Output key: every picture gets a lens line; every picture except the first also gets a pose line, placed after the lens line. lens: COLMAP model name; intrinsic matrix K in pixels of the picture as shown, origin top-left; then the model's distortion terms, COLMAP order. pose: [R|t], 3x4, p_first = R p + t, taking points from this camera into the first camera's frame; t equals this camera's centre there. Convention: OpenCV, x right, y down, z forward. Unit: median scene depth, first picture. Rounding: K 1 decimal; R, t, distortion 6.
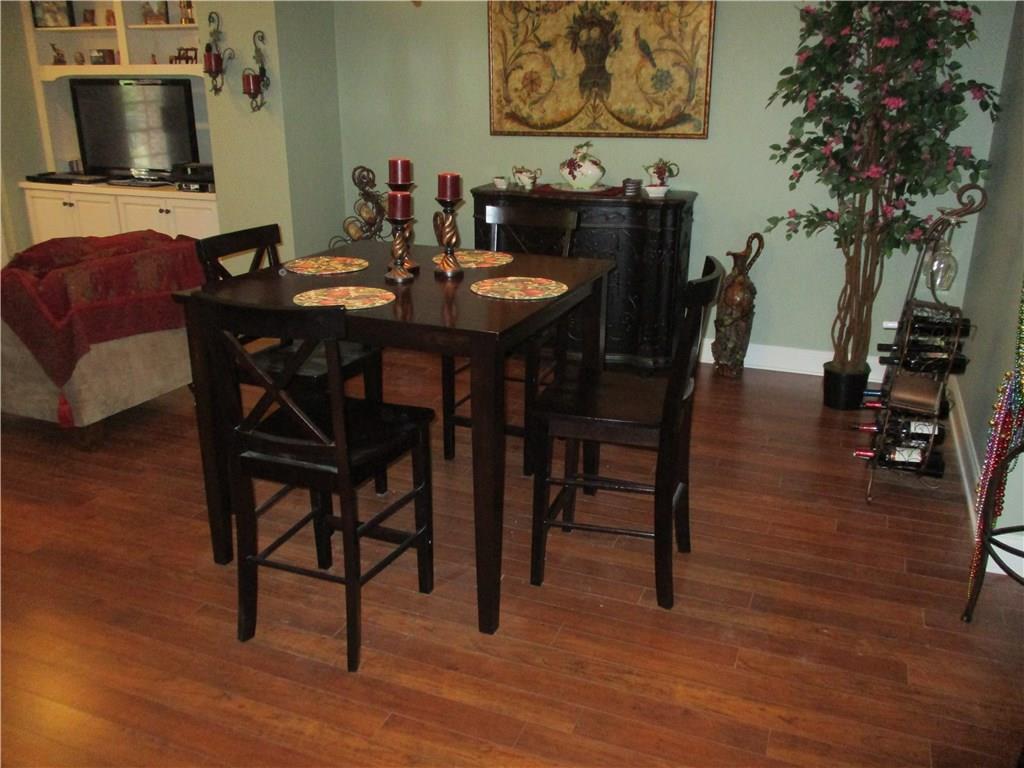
lens RADIAL K [[862.1, 0, 512.0], [0, 862.1, 384.0], [0, 0, 1]] dist [-0.012101, -0.003589]
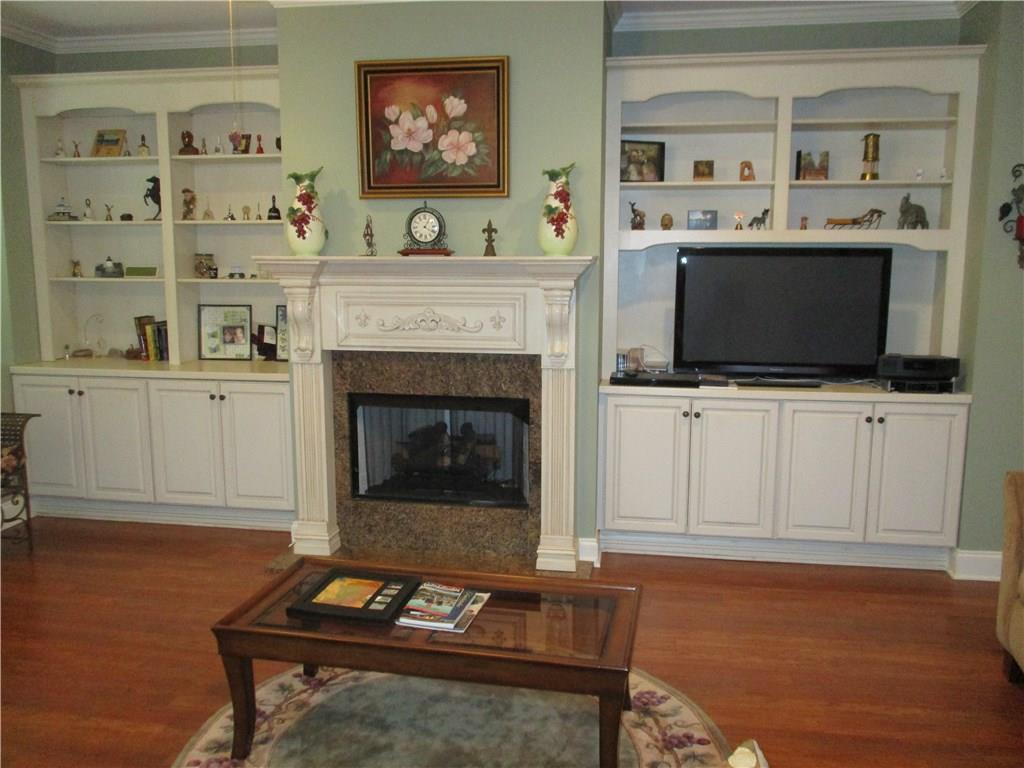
lens RADIAL K [[862.1, 0, 512.0], [0, 862.1, 384.0], [0, 0, 1]] dist [-0.012101, -0.003589]
pose [[0.977295, -0.037154, 0.208599, -0.813010], [0.074615, 0.981789, -0.174706, -0.119534], [-0.198310, 0.186304, 0.962270, 0.330137]]
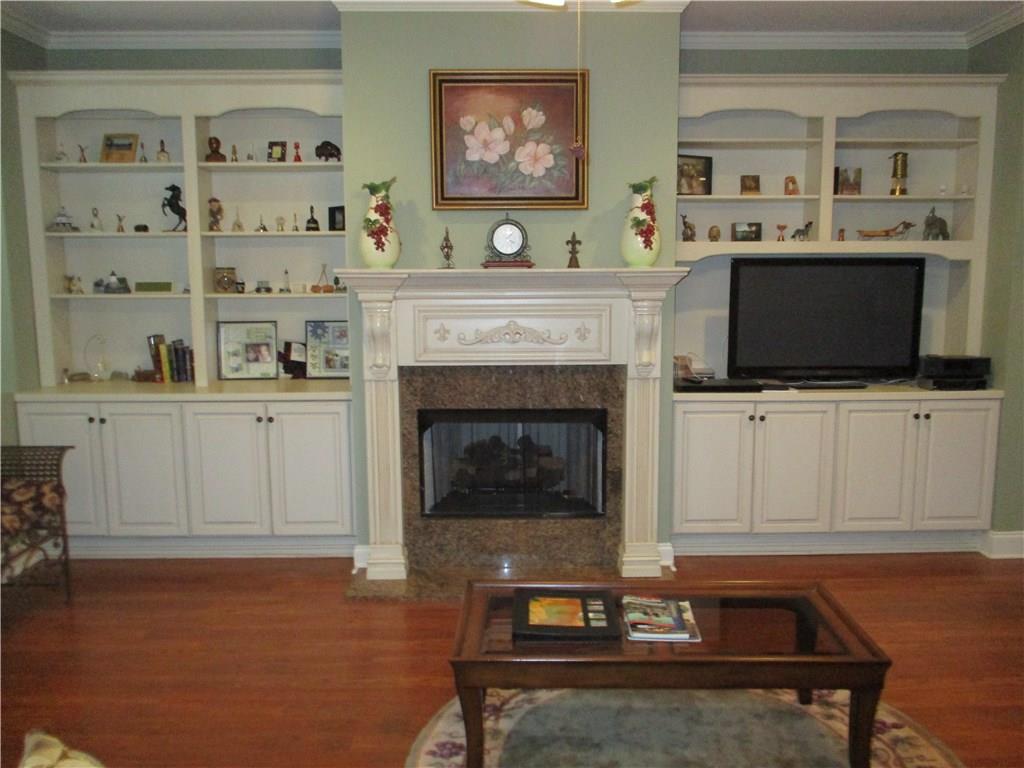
lens RADIAL K [[862.1, 0, 512.0], [0, 862.1, 384.0], [0, 0, 1]] dist [-0.012101, -0.003589]
pose [[0.922120, -0.065092, 0.381390, -0.998427], [0.137664, 0.976437, -0.166193, -0.142687], [-0.361586, 0.205753, 0.909352, 0.386362]]
